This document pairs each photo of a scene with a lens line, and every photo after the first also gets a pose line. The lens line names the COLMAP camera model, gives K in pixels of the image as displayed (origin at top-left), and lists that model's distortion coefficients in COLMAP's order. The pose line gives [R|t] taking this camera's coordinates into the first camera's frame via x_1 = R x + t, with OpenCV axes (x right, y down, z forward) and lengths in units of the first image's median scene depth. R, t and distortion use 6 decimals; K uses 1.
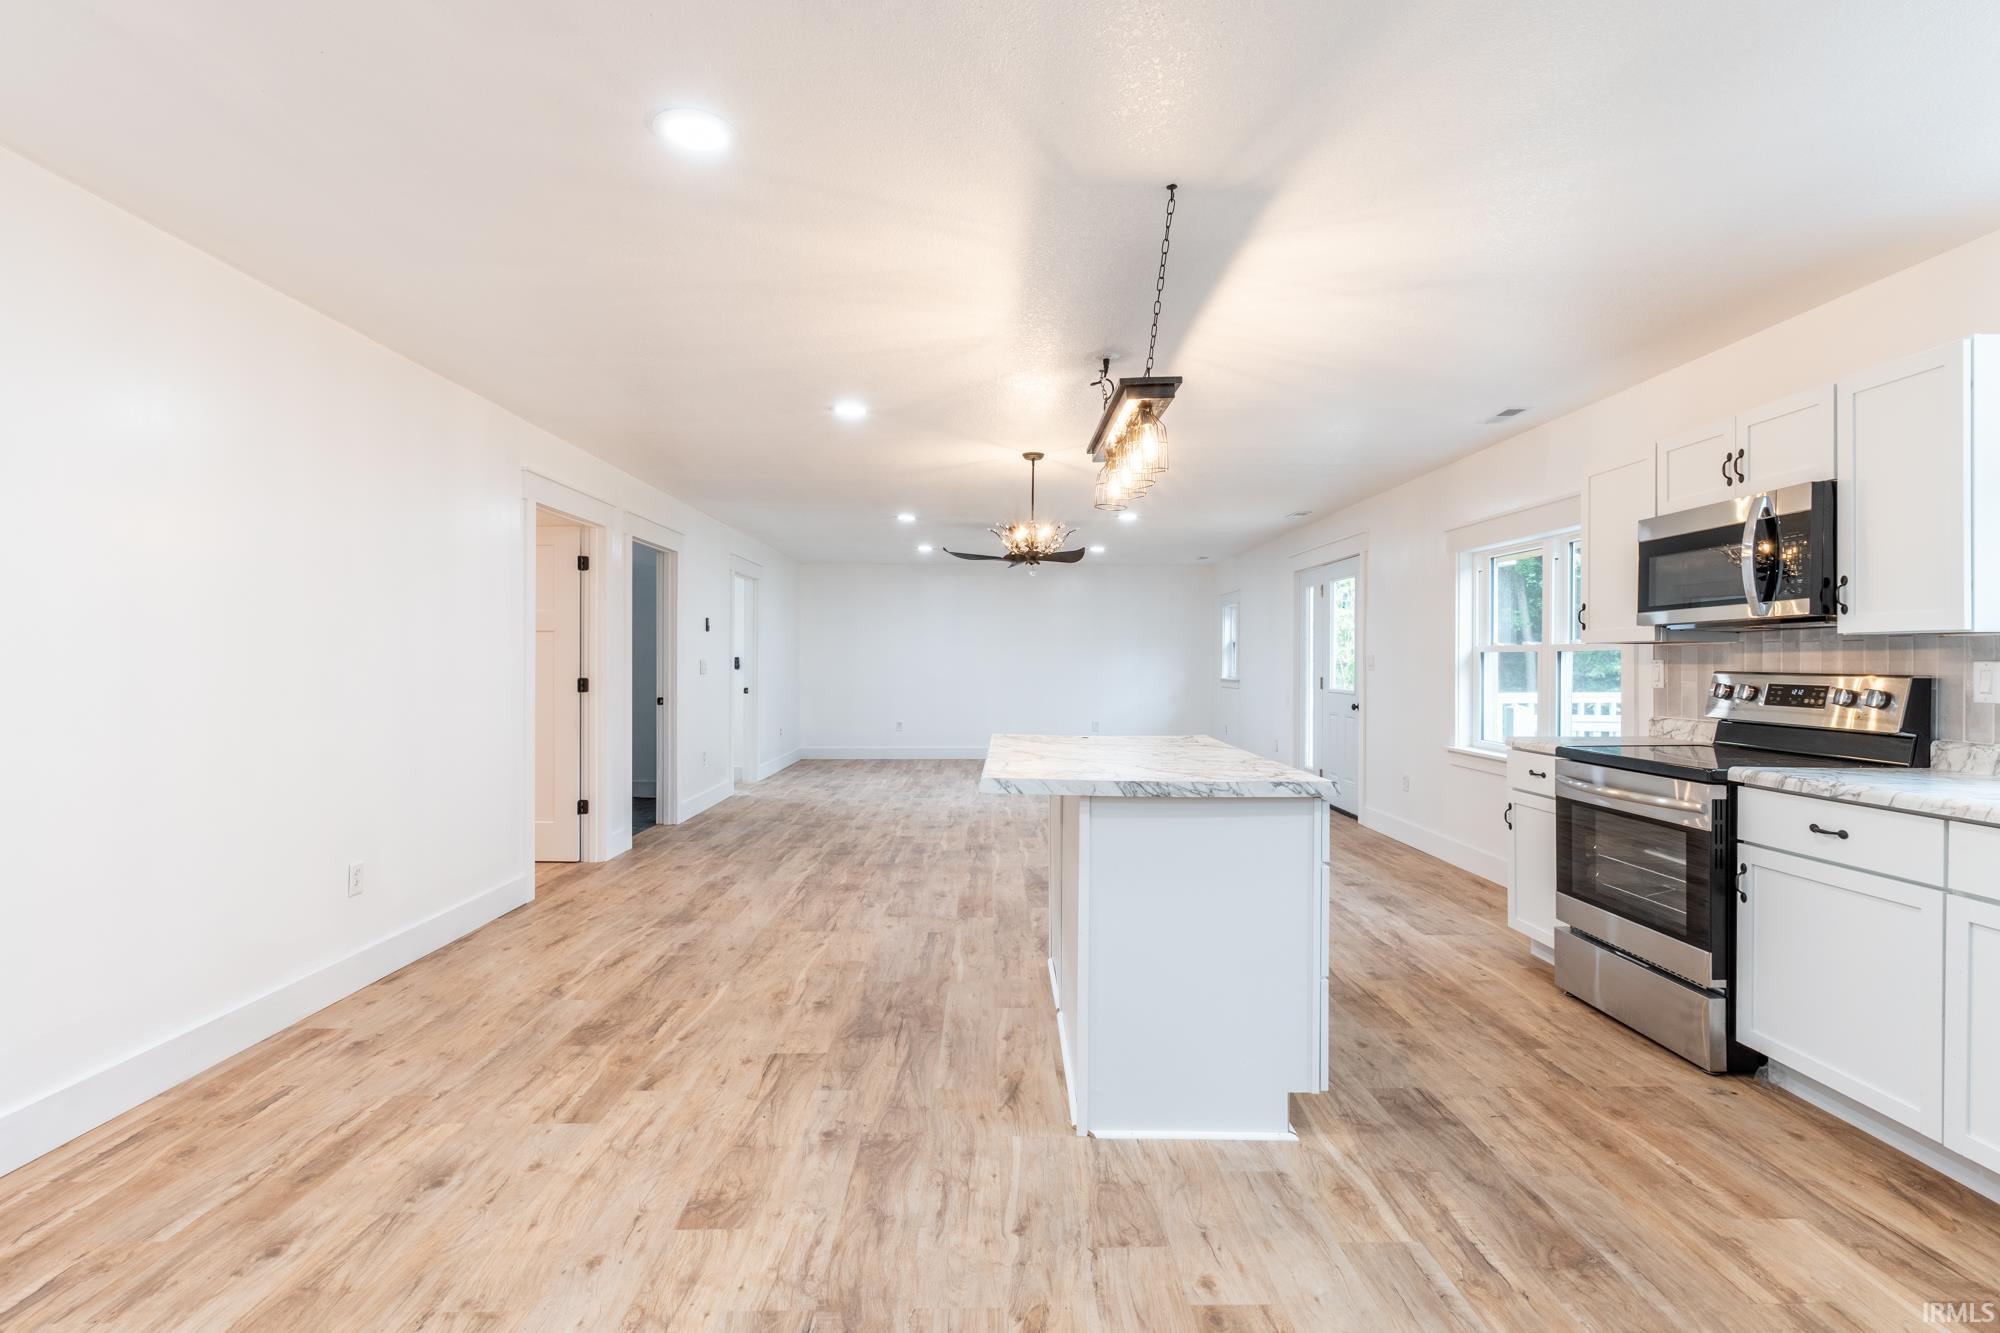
lens RADIAL K [[963.1, 0, 1004.8], [0, 963.1, 662.4], [0, 0, 1]] dist [0.001180, -0.000828]
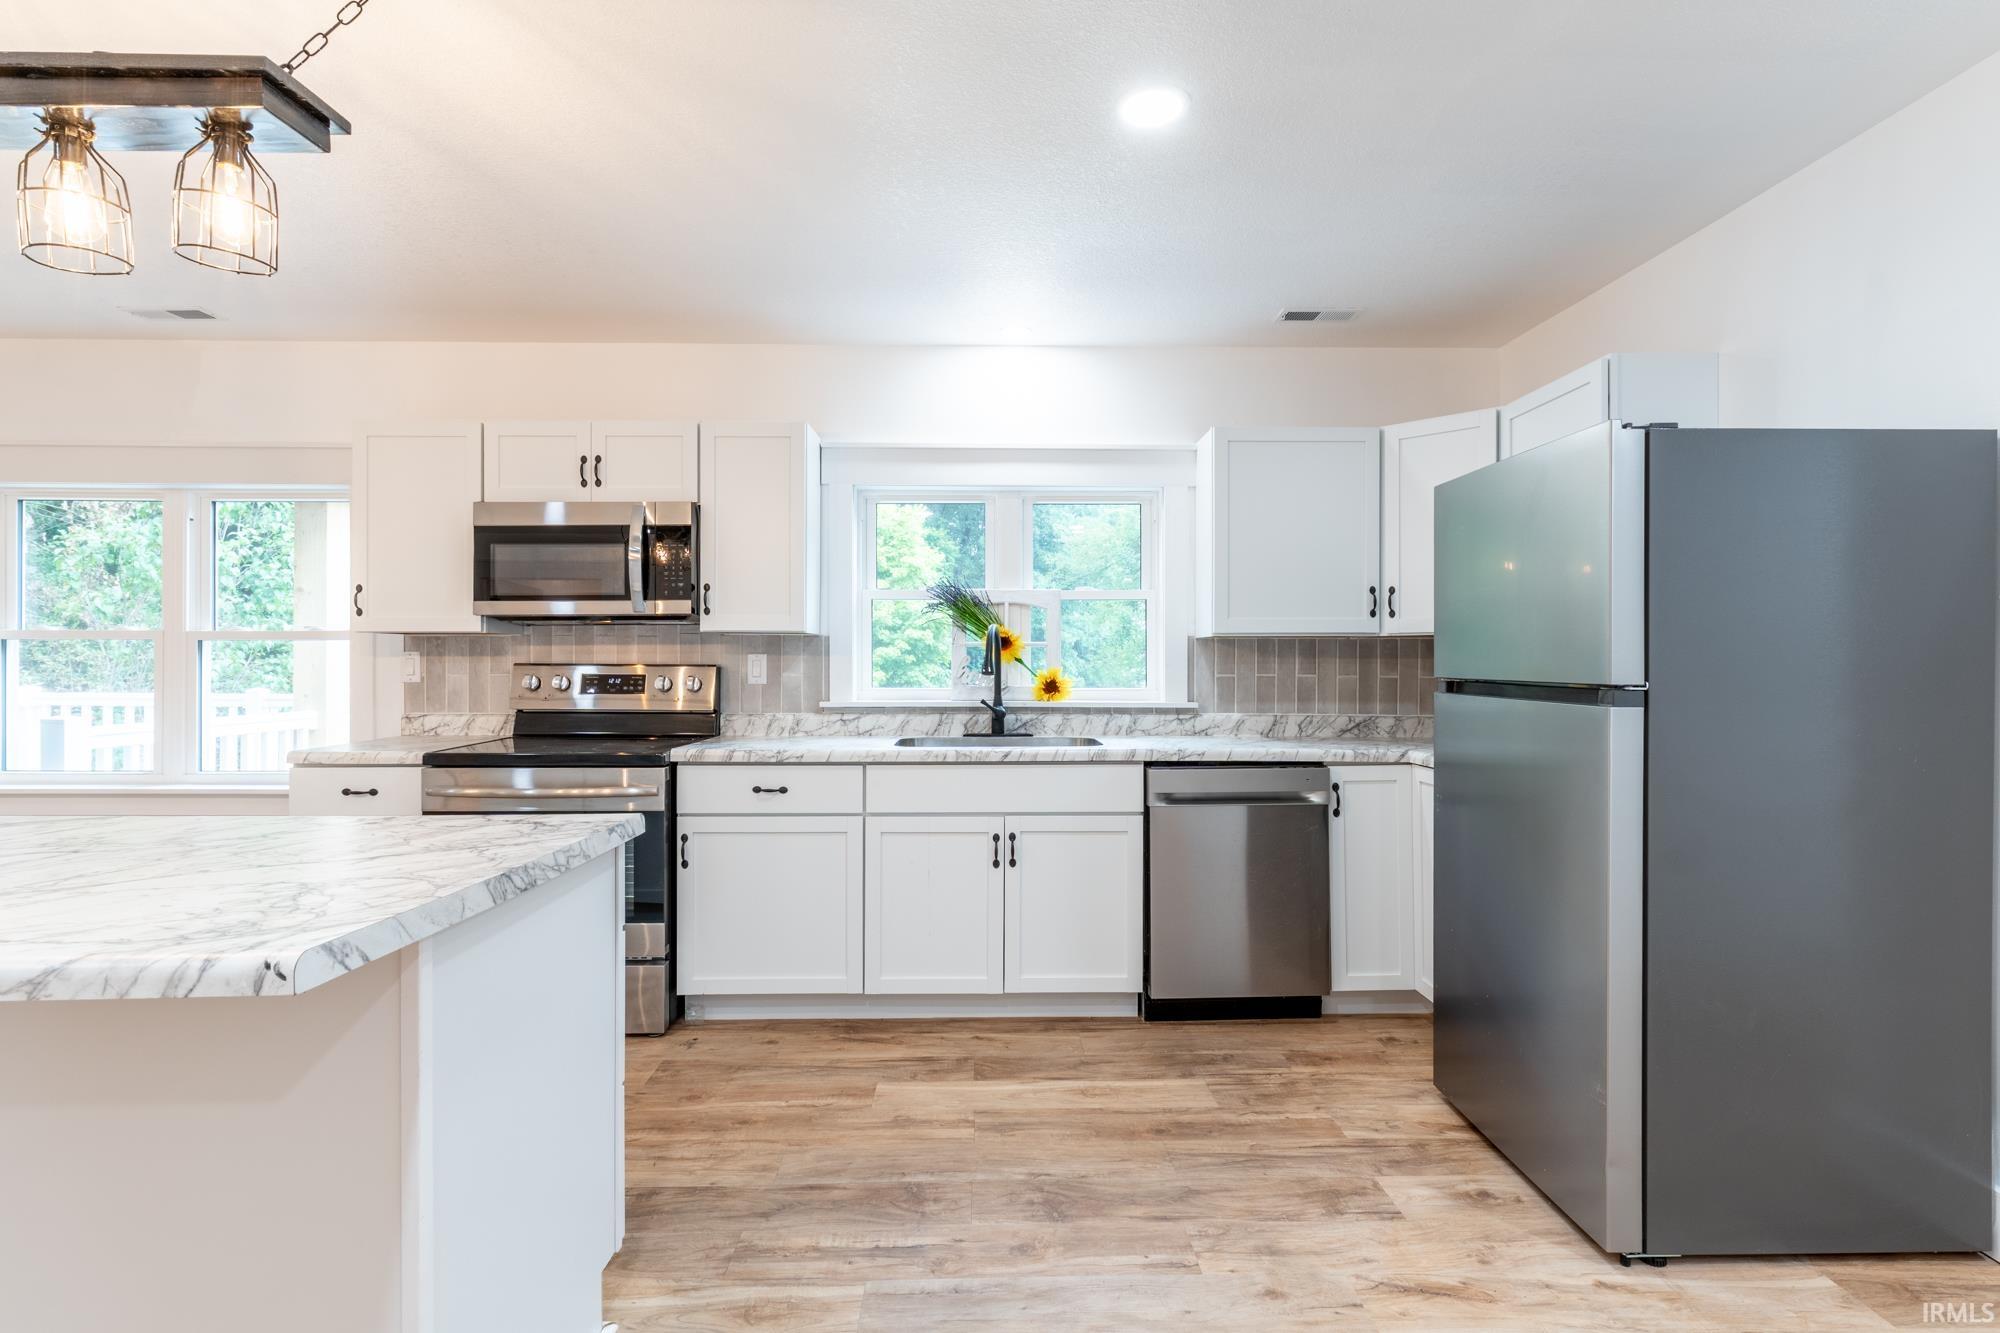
lens RADIAL K [[963.1, 0, 1004.8], [0, 963.1, 662.4], [0, 0, 1]] dist [0.001180, -0.000828]
pose [[-0.004961, -0.006196, 0.999968, -0.357190], [-0.000795, 0.999981, 0.006193, 0.002068], [-0.999987, -0.000764, -0.004965, 0.638007]]
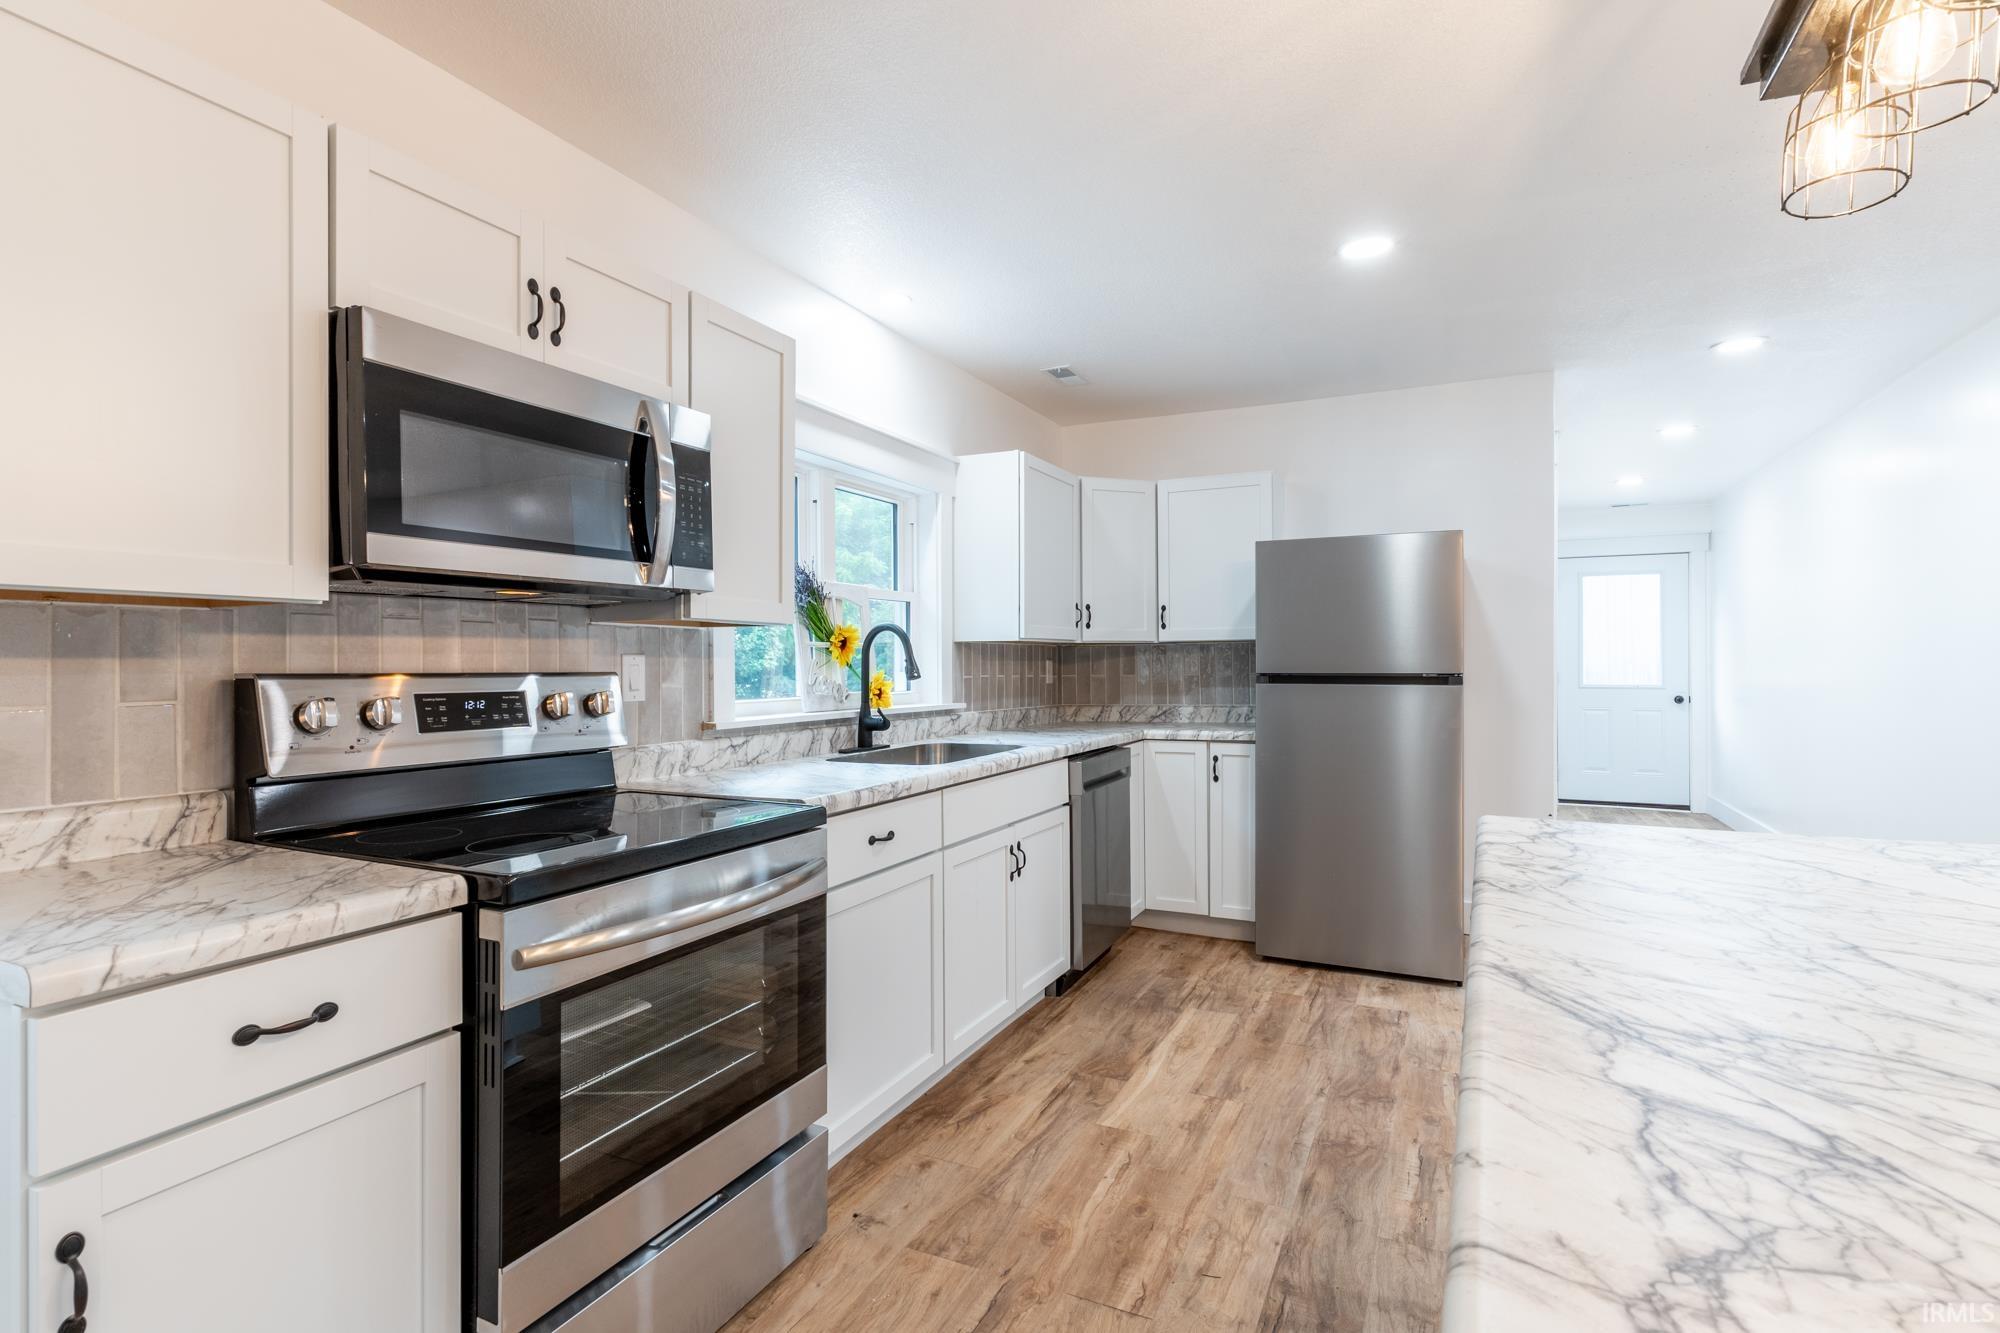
lens RADIAL K [[963.1, 0, 1004.8], [0, 963.1, 662.4], [0, 0, 1]] dist [0.001180, -0.000828]
pose [[-0.894211, 0.000384, 0.447645, 0.302902], [0.001304, 0.999998, 0.001748, 0.004450], [-0.447644, 0.002147, -0.894210, 1.613476]]
